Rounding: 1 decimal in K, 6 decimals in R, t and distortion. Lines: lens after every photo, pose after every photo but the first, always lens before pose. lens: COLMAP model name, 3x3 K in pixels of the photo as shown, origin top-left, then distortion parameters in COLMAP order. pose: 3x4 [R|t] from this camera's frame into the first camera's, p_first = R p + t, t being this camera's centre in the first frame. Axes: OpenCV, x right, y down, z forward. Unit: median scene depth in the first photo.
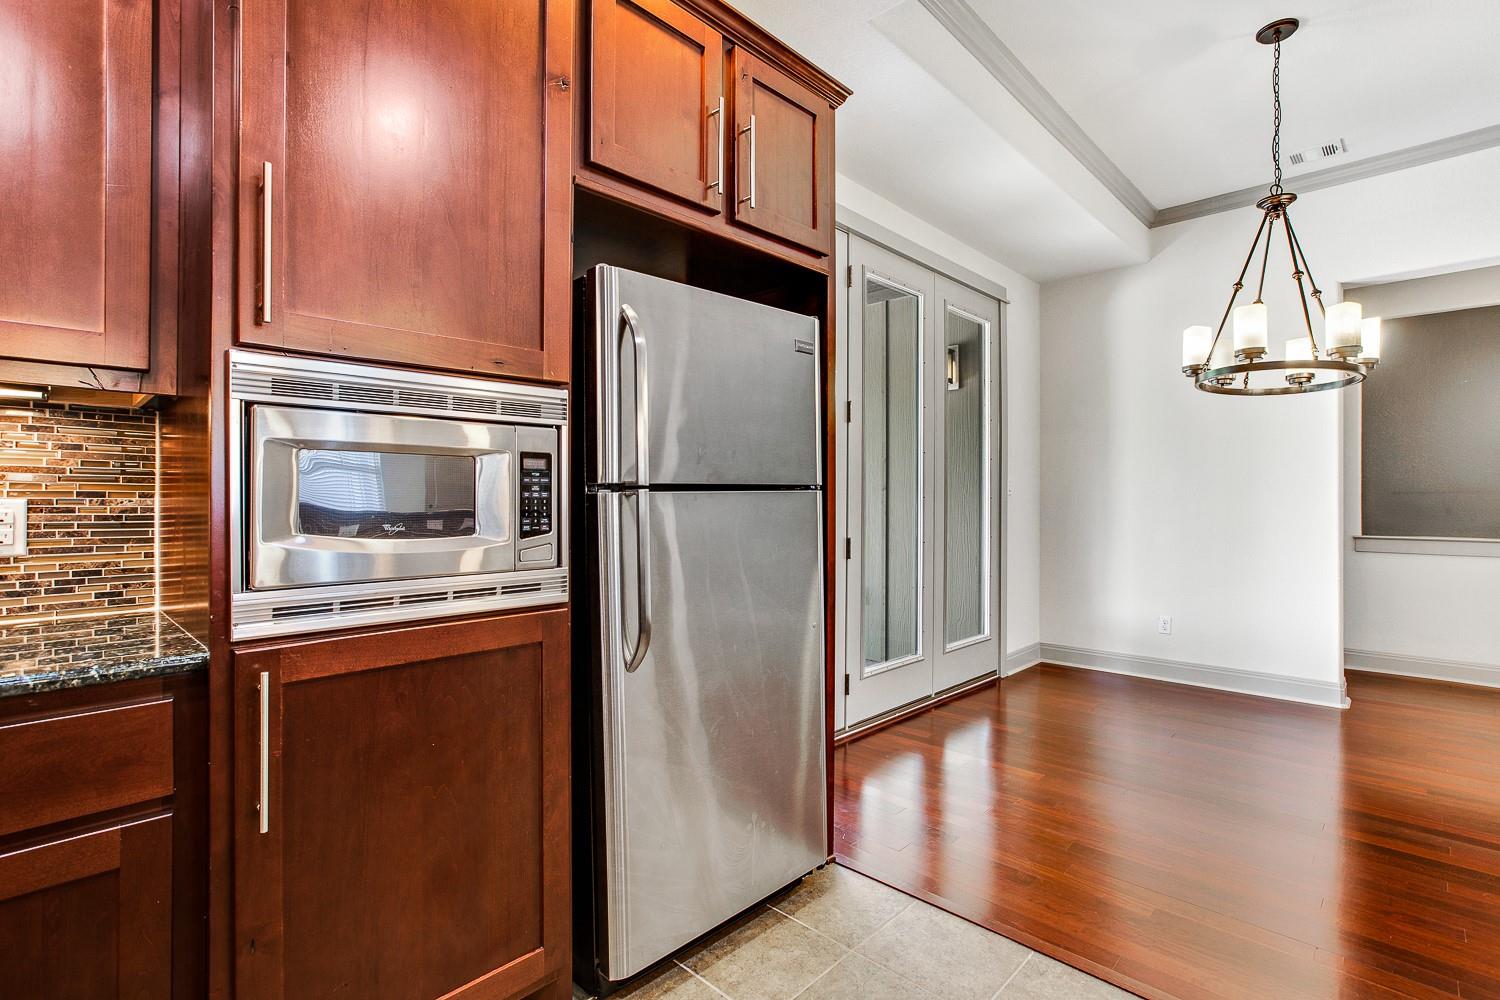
lens RADIAL K [[684.6, 0, 749.0], [0, 684.6, 489.6], [0, 0, 1]] dist [-0.012382, 0.003347]
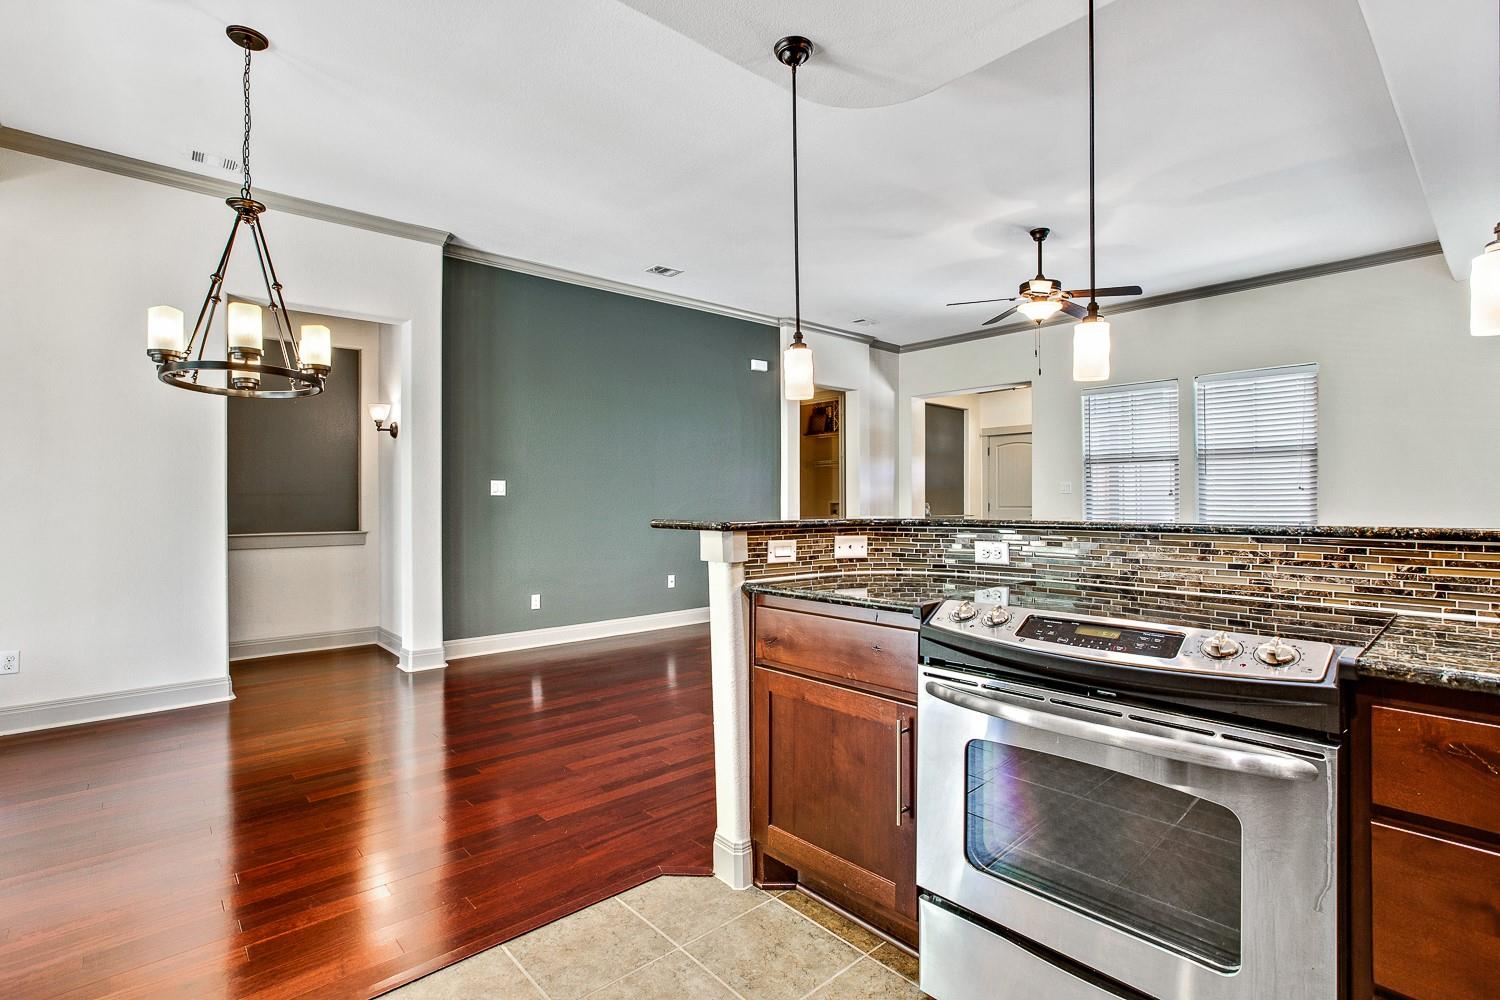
lens RADIAL K [[684.6, 0, 754.4], [0, 684.6, 485.8], [0, 0, 1]] dist [-0.012382, 0.003347]
pose [[0.015658, 0.013889, 0.999781, -0.350558], [-0.001135, 0.999903, -0.013873, 0.008797], [-0.999877, -0.000917, 0.015672, 0.364619]]
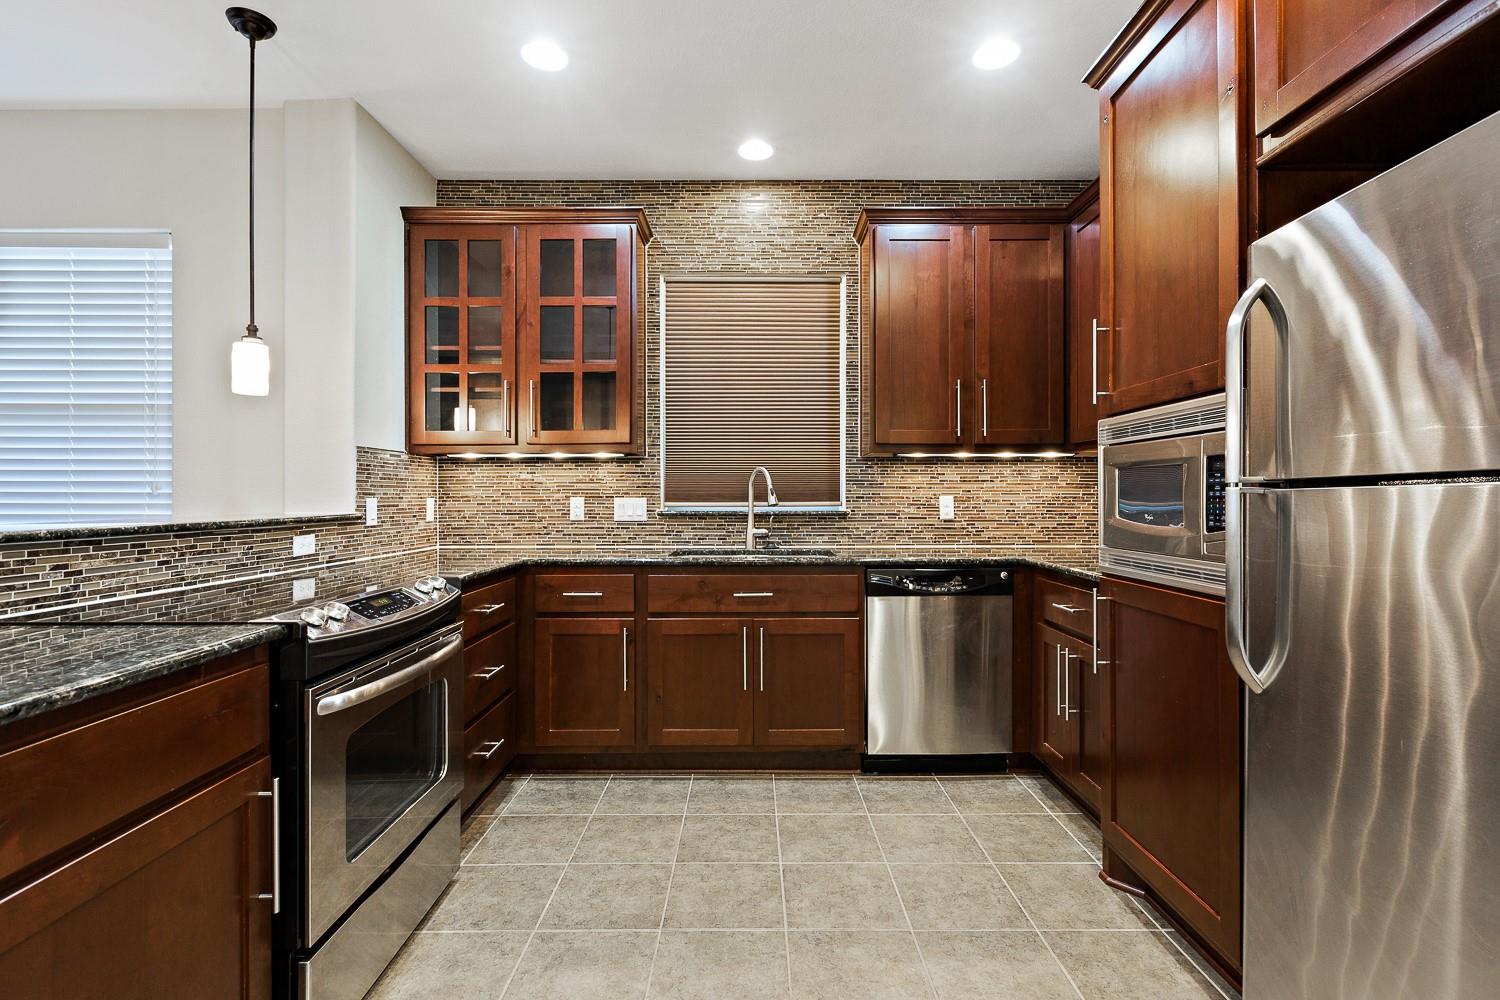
lens RADIAL K [[684.6, 0, 756.1], [0, 684.6, 497.6], [0, 0, 1]] dist [-0.012382, 0.003347]
pose [[-0.688083, -0.003602, -0.725623, 0.963107], [0.000767, 0.999984, -0.005691, 0.018670], [0.725631, -0.004472, -0.688069, 1.183558]]
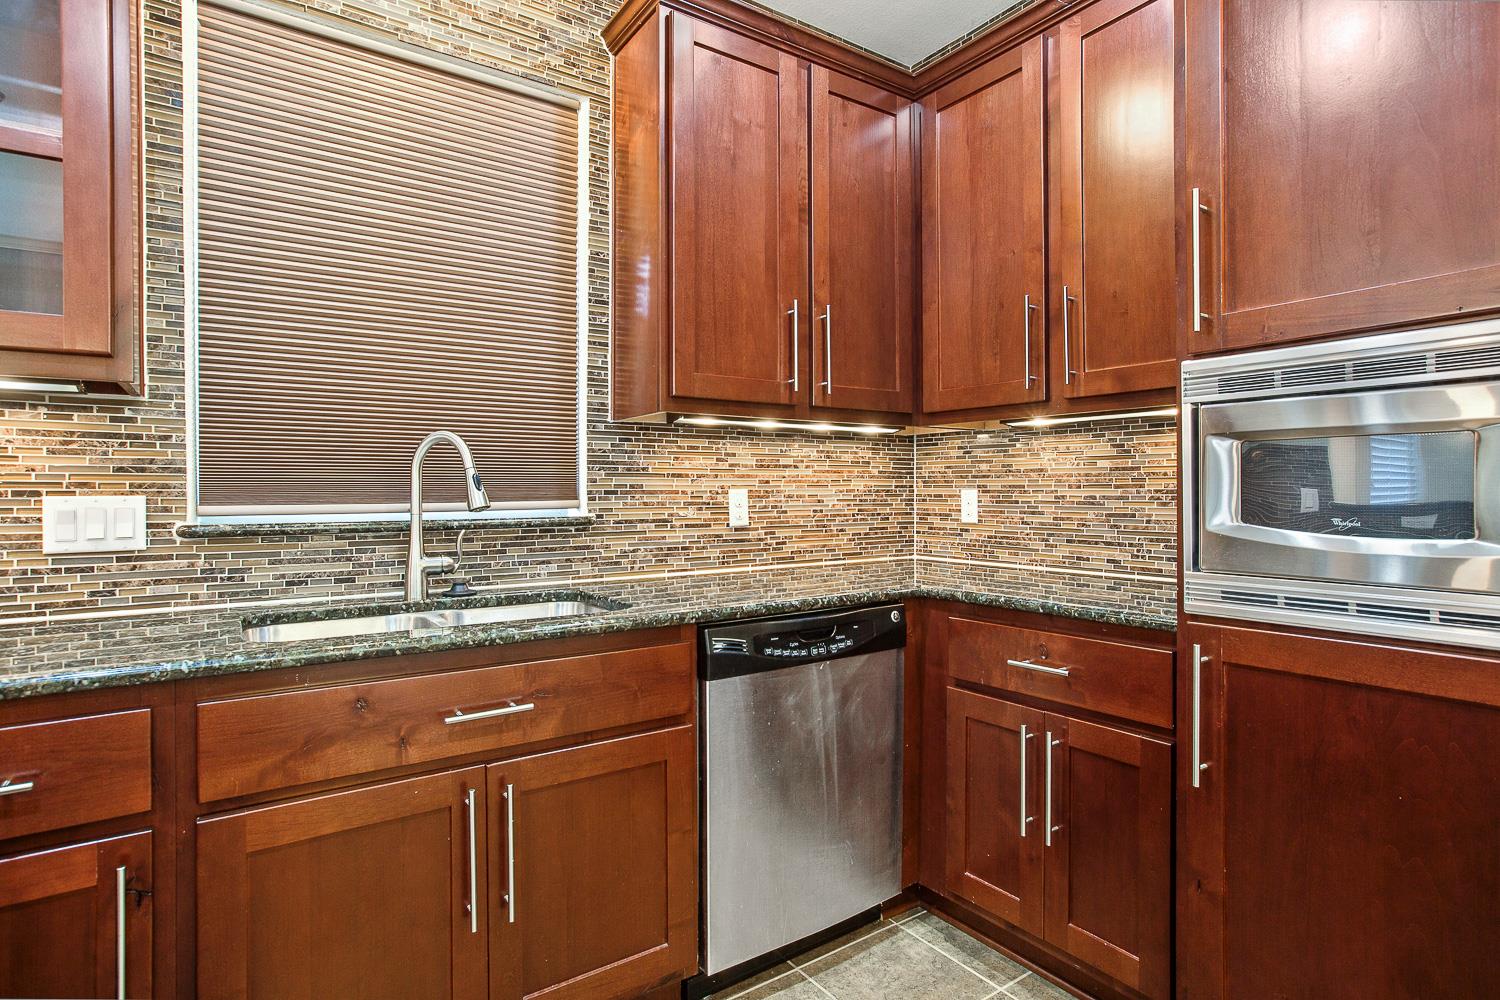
lens RADIAL K [[781.8, 0, 756.6], [0, 781.8, 493.6], [0, 0, 1]] dist [-0.032157, 0.019543]
pose [[-0.164256, 0.000503, -0.986418, 0.481785], [0.008195, 0.999966, -0.000855, 0.011356], [0.986384, -0.008224, -0.164255, 0.359038]]
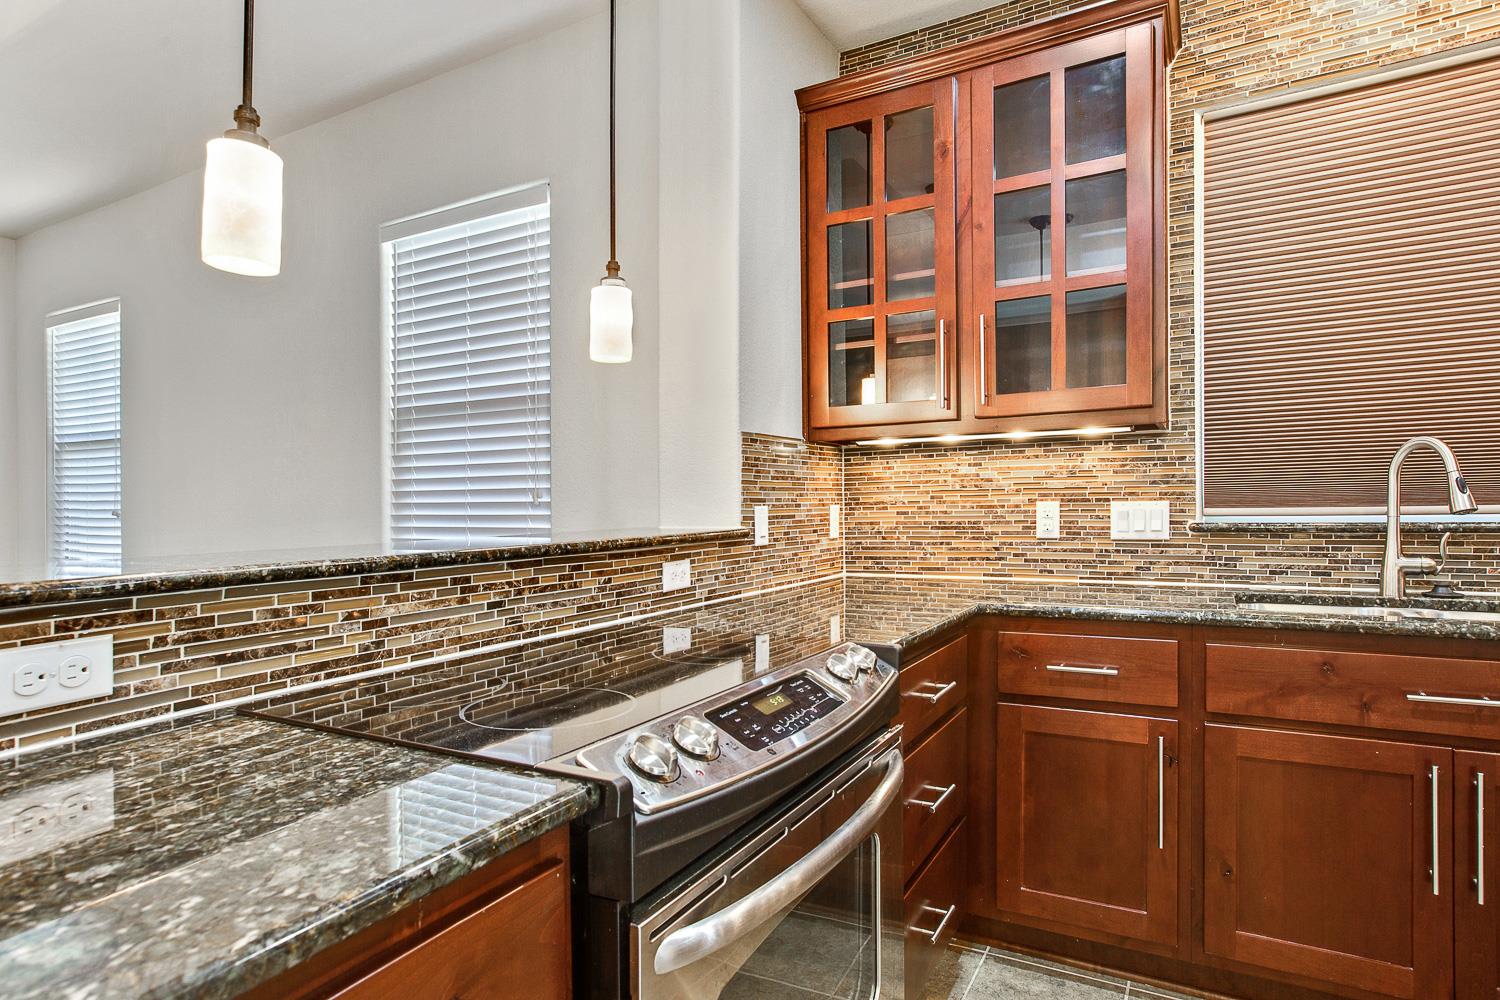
lens RADIAL K [[821.3, 0, 771.0], [0, 821.3, 518.8], [0, 0, 1]] dist [-0.008244, 0.007535]
pose [[-0.954095, 0.014723, -0.299142, 0.785296], [0.010762, 0.999831, 0.014885, 0.009626], [0.299311, 0.010982, -0.954093, 0.640270]]
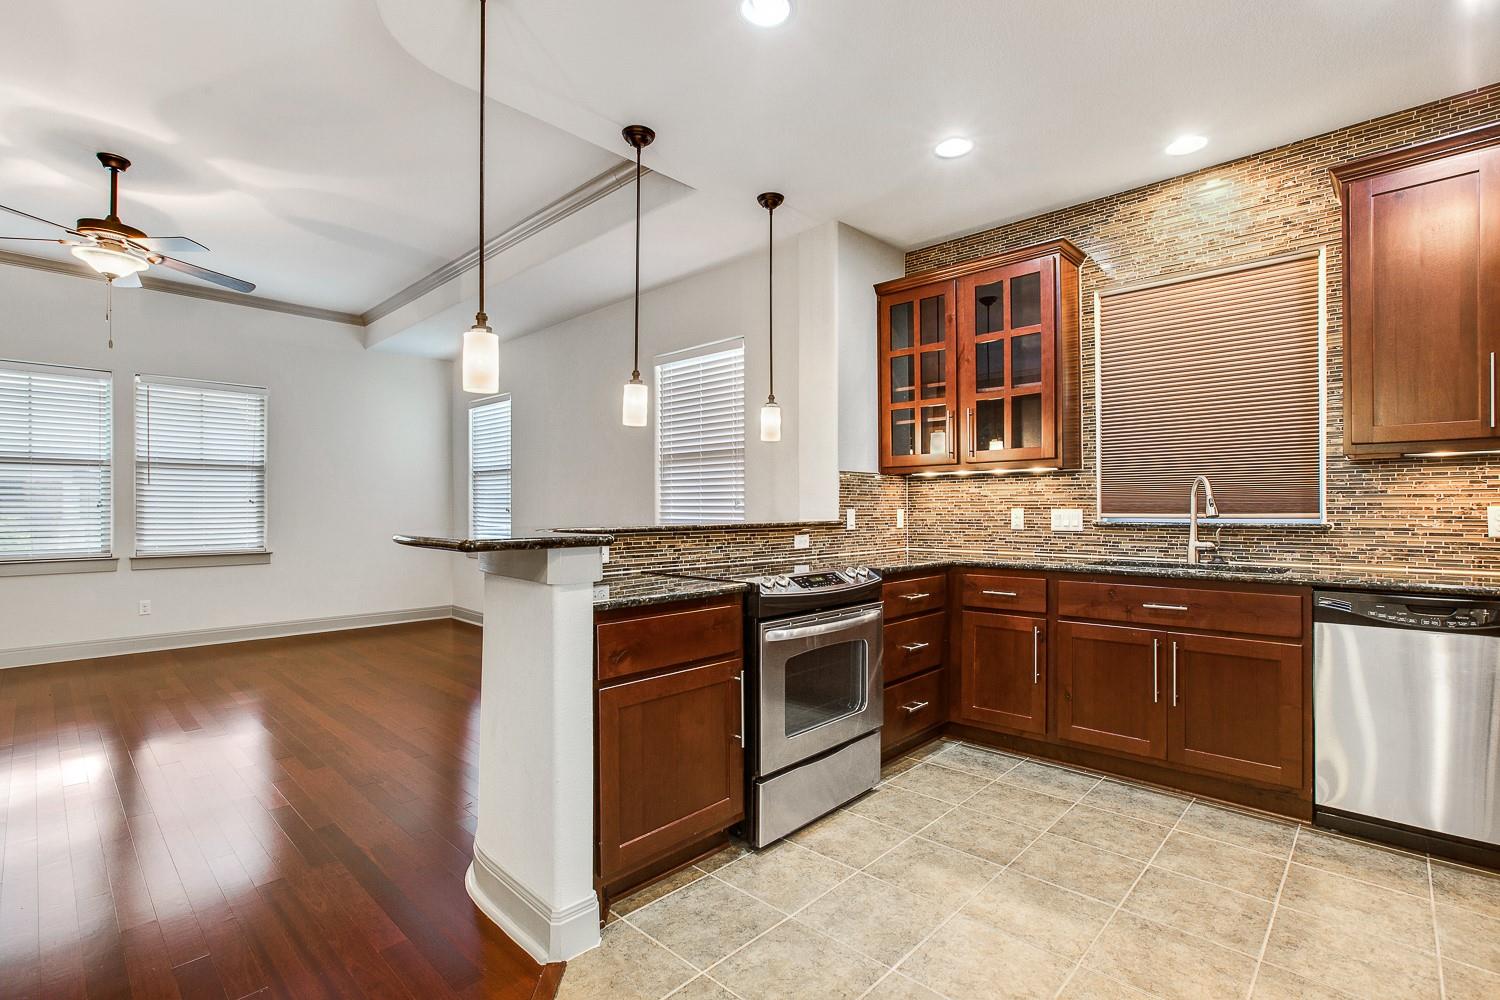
lens RADIAL K [[684.6, 0, 766.1], [0, 684.6, 511.2], [0, 0, 1]] dist [-0.012382, 0.003347]
pose [[-0.997846, -0.002149, -0.065568, 0.803667], [-0.002060, 0.999997, -0.001422, 0.020030], [0.065571, -0.001284, -0.997847, 1.656030]]
